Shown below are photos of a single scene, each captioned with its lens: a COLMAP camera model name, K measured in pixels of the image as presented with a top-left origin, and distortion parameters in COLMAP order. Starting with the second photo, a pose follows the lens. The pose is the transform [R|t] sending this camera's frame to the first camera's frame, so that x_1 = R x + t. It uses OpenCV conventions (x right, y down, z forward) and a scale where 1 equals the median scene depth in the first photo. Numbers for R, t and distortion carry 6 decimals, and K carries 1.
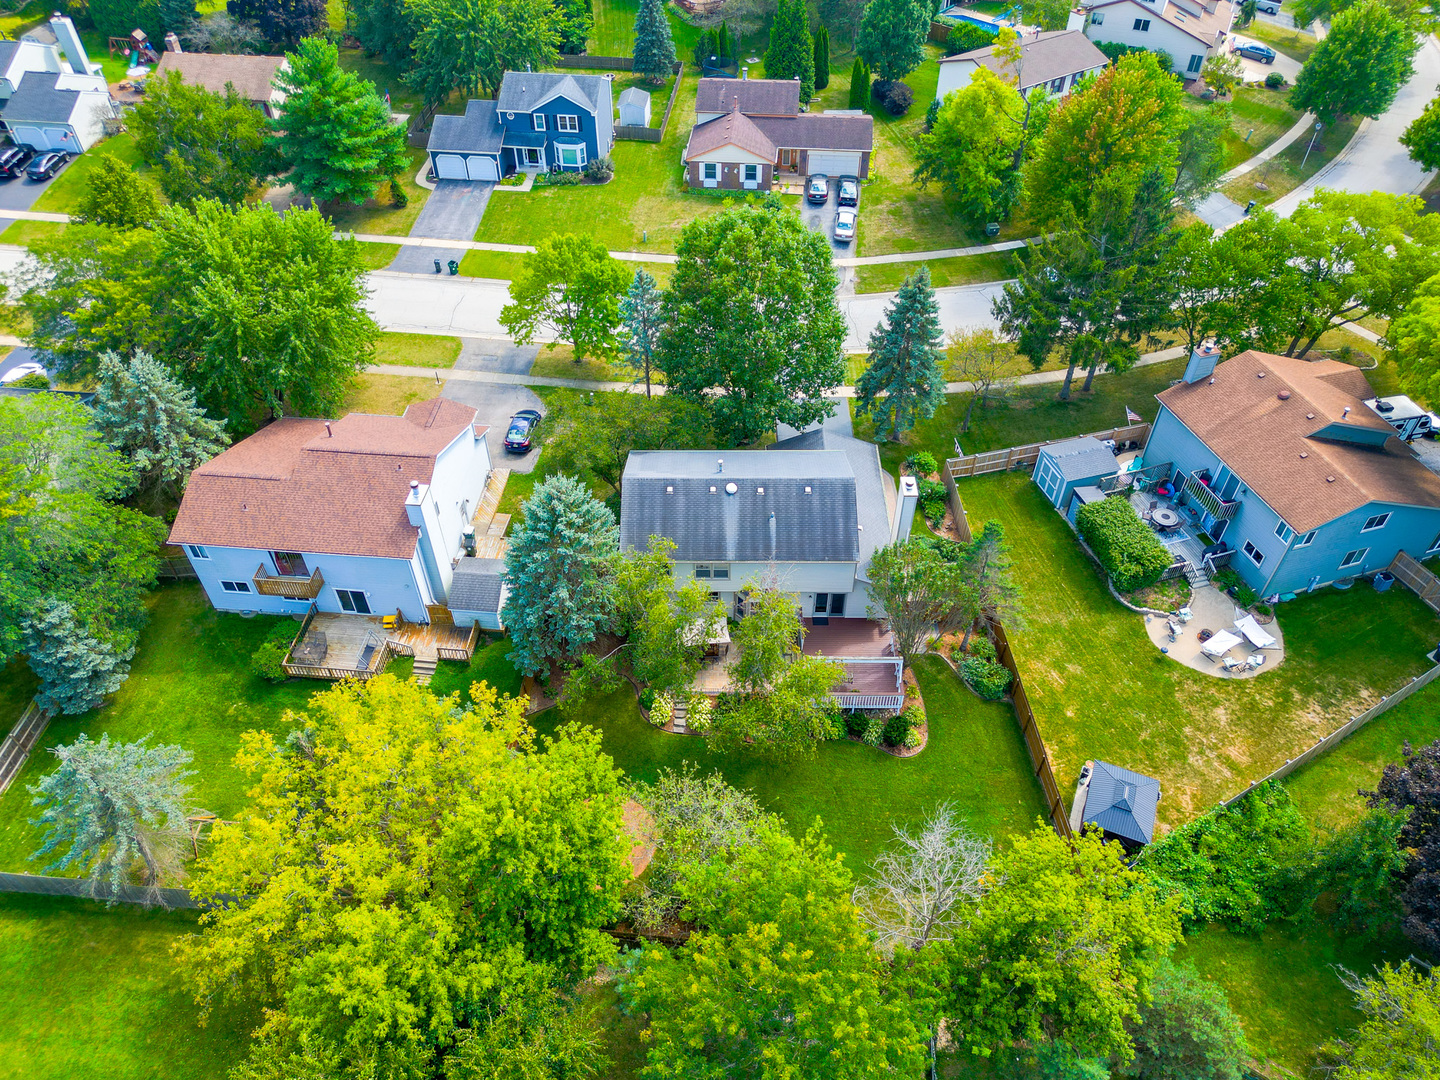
lens RADIAL K [[1022.4, 0, 713.7], [0, 1022.4, 536.7], [0, 0, 1]] dist [0.060603, -0.049016]
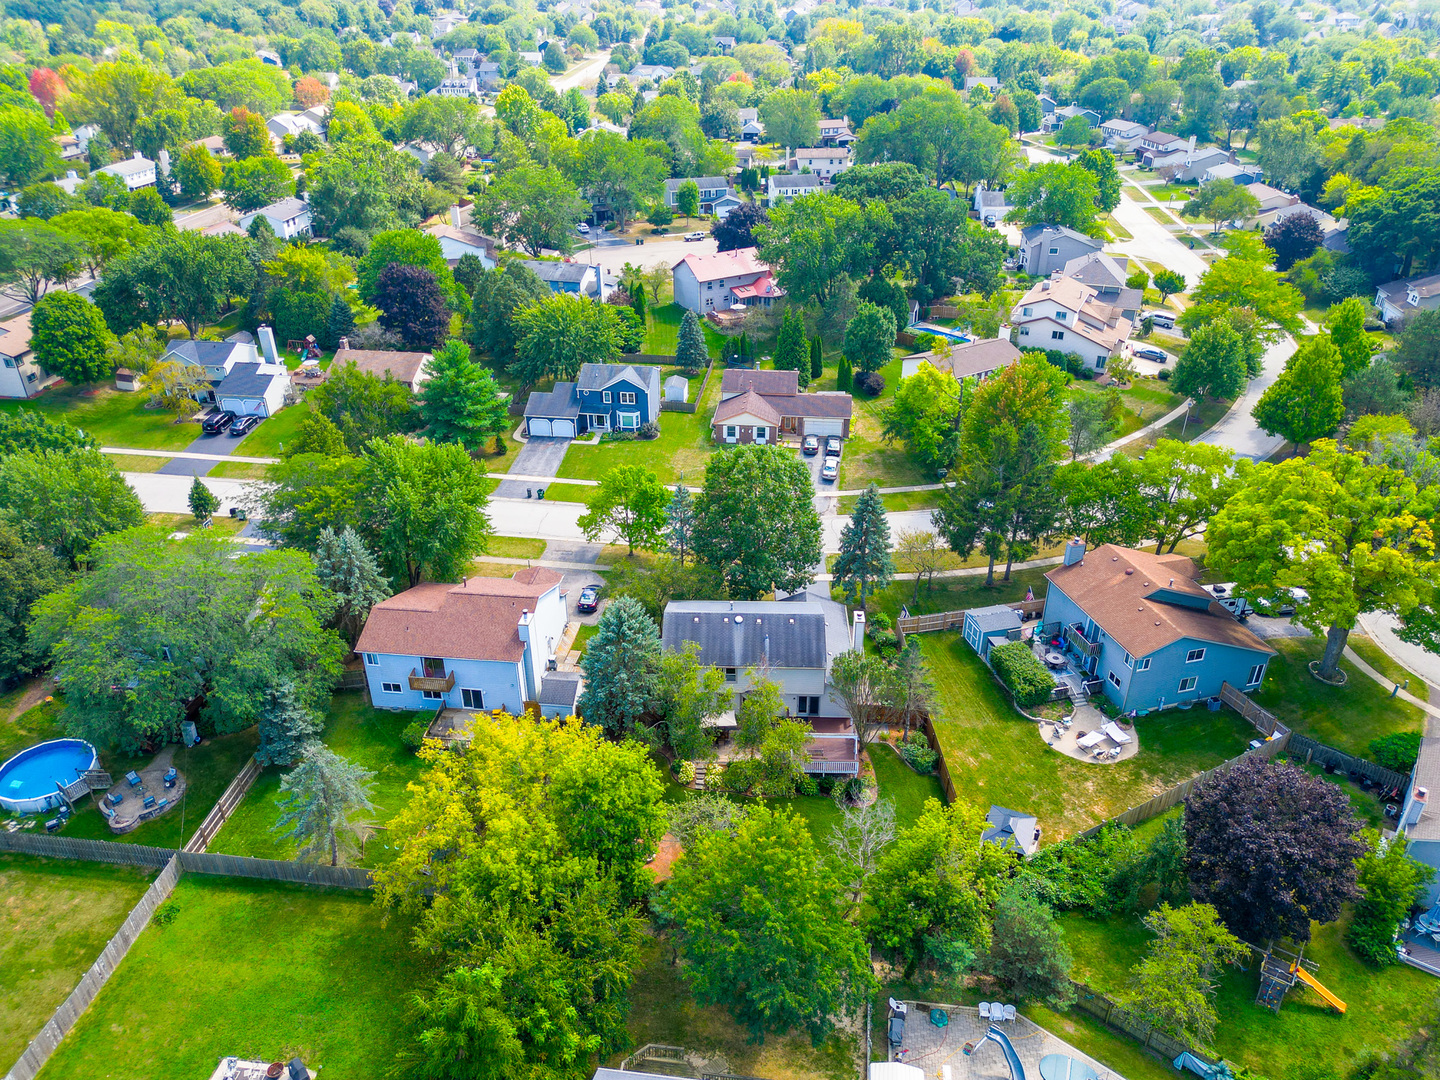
lens RADIAL K [[1022.6, 0, 712.3], [0, 1022.6, 537.7], [0, 0, 1]] dist [0.128388, -0.229908]
pose [[0.999521, 0.010908, -0.028957, 0.016710], [-0.018111, 0.964997, -0.261633, 0.179588], [0.025090, 0.262033, 0.964733, -0.355512]]
